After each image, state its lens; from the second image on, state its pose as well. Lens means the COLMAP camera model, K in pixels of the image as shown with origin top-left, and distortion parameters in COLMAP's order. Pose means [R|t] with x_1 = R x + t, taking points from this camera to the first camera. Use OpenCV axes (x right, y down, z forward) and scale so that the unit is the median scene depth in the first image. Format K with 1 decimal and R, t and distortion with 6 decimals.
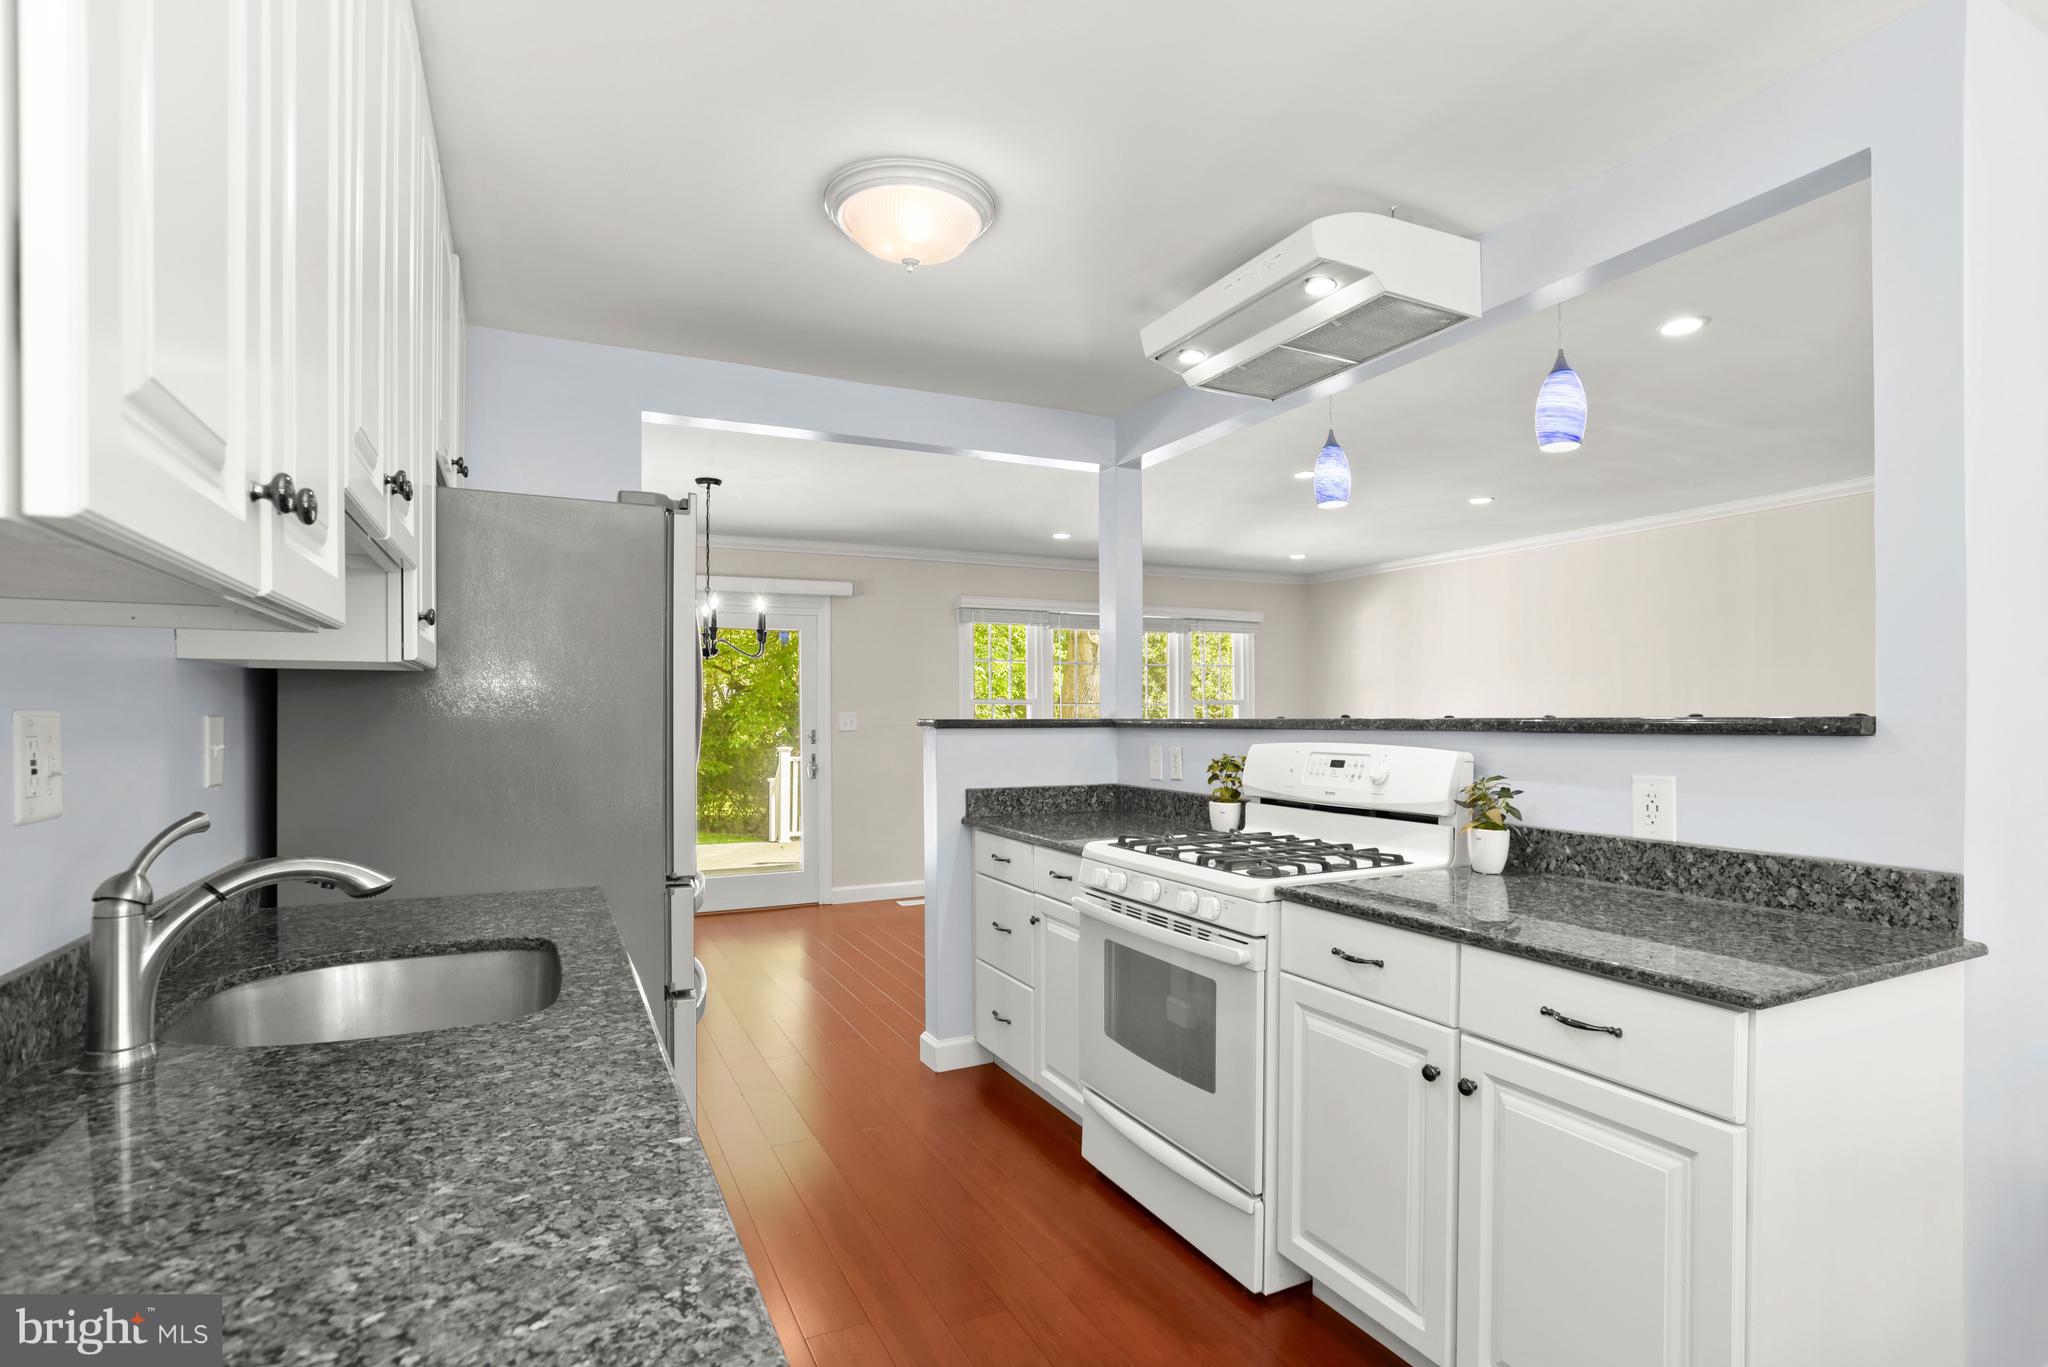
lens RADIAL K [[1026.0, 0, 1019.7], [0, 1026.0, 714.2], [0, 0, 1]] dist [-0.037513, 0.000120]
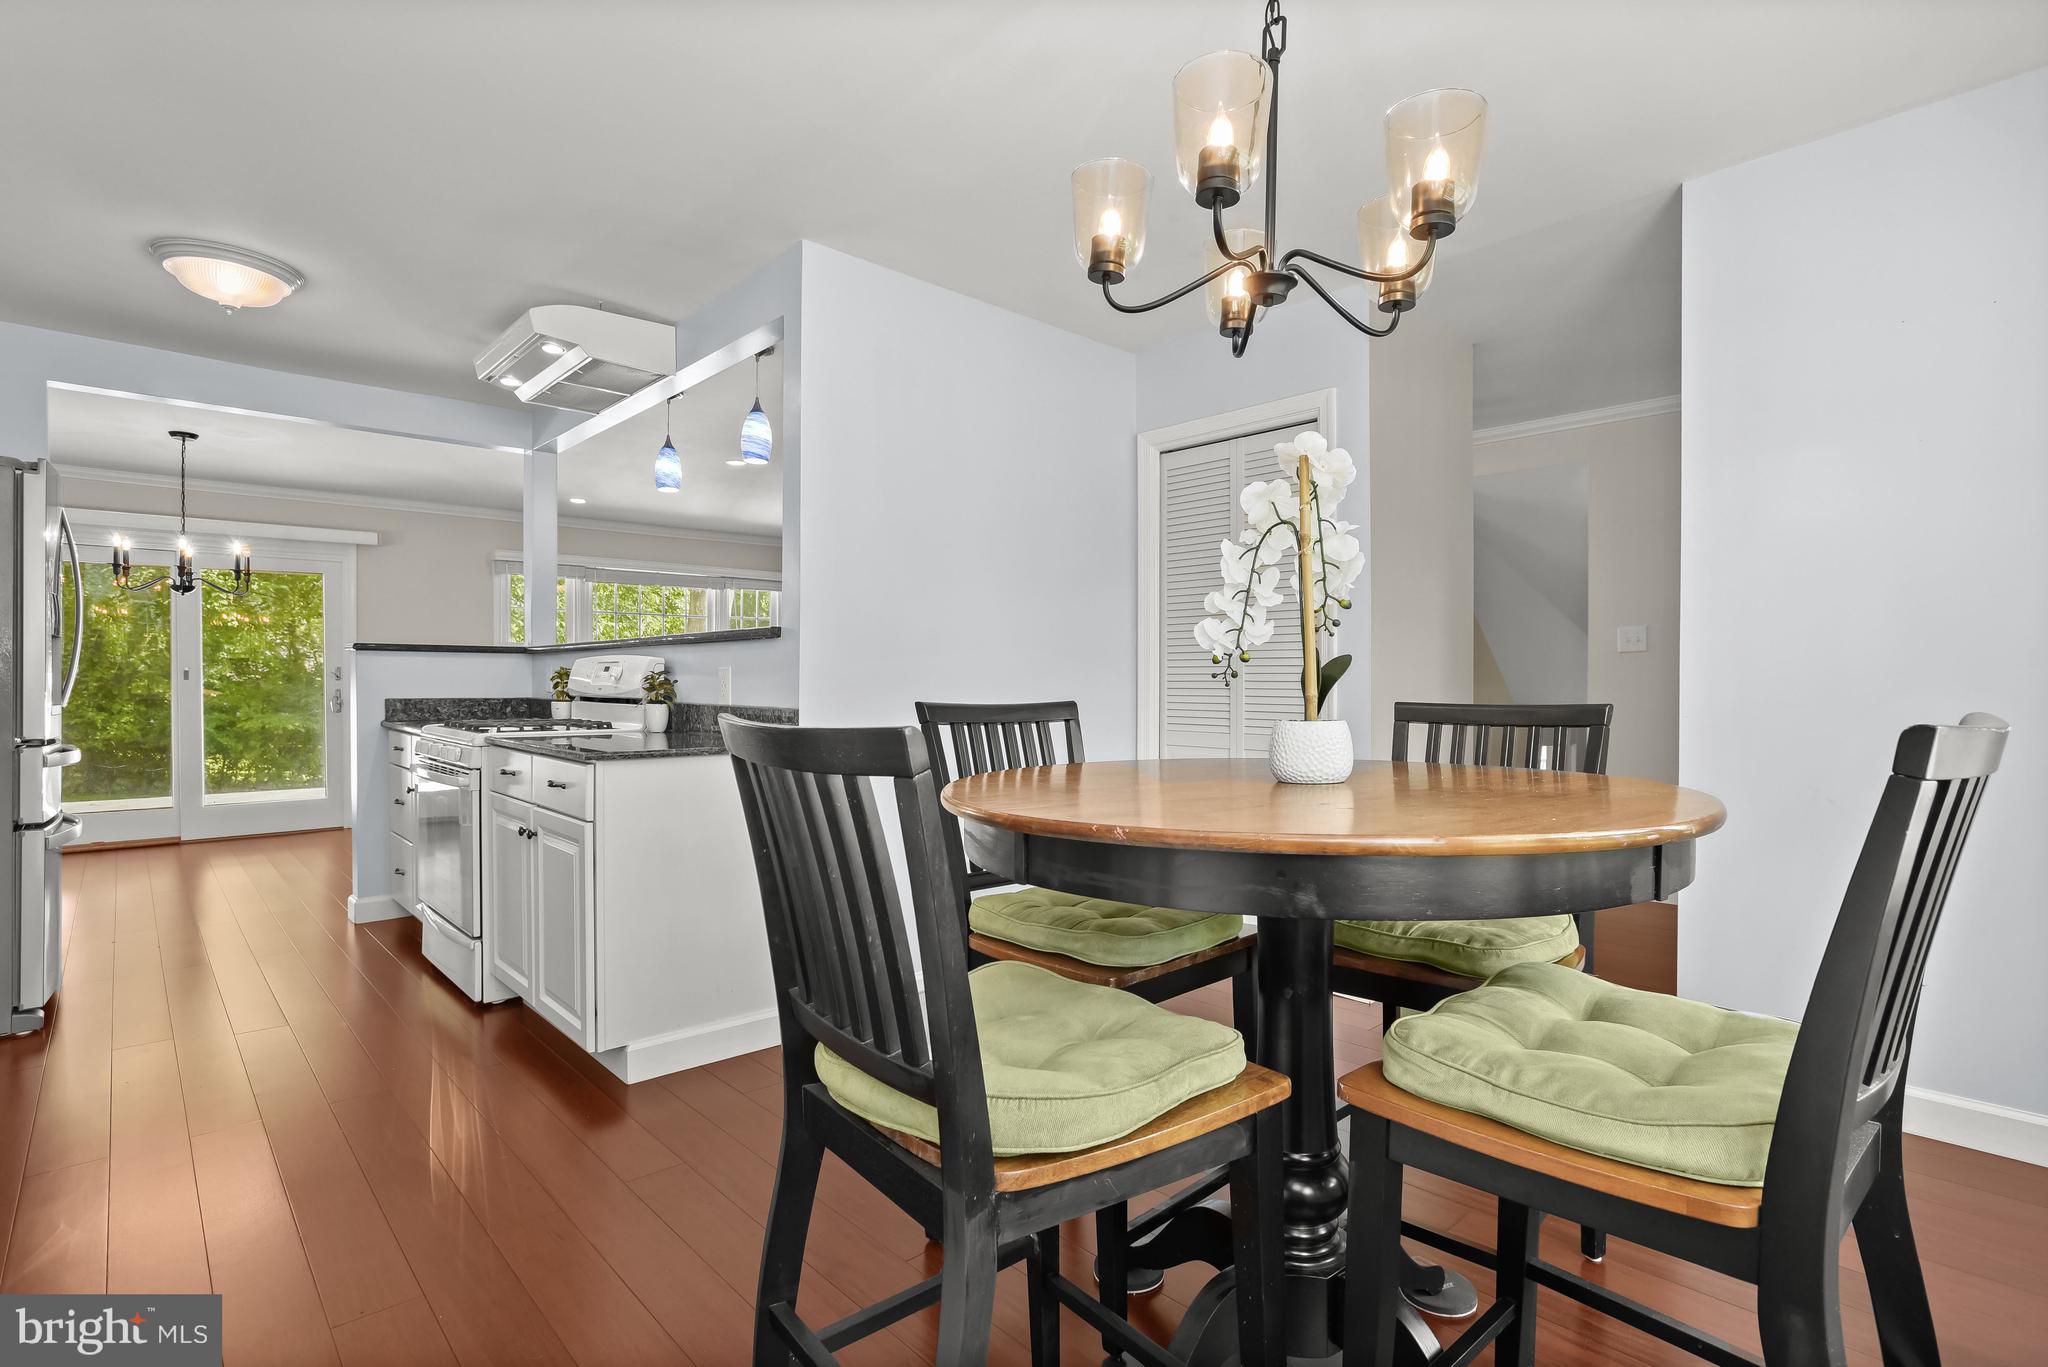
lens RADIAL K [[1004.9, 0, 1024.0], [0, 1004.9, 683.5], [0, 0, 1]] dist [-0.043332, 0.024839]
pose [[0.955307, 0.002808, 0.295603, 0.476468], [-0.004678, 0.999973, 0.005618, 0.060626], [-0.295580, -0.006750, 0.955294, -0.564358]]
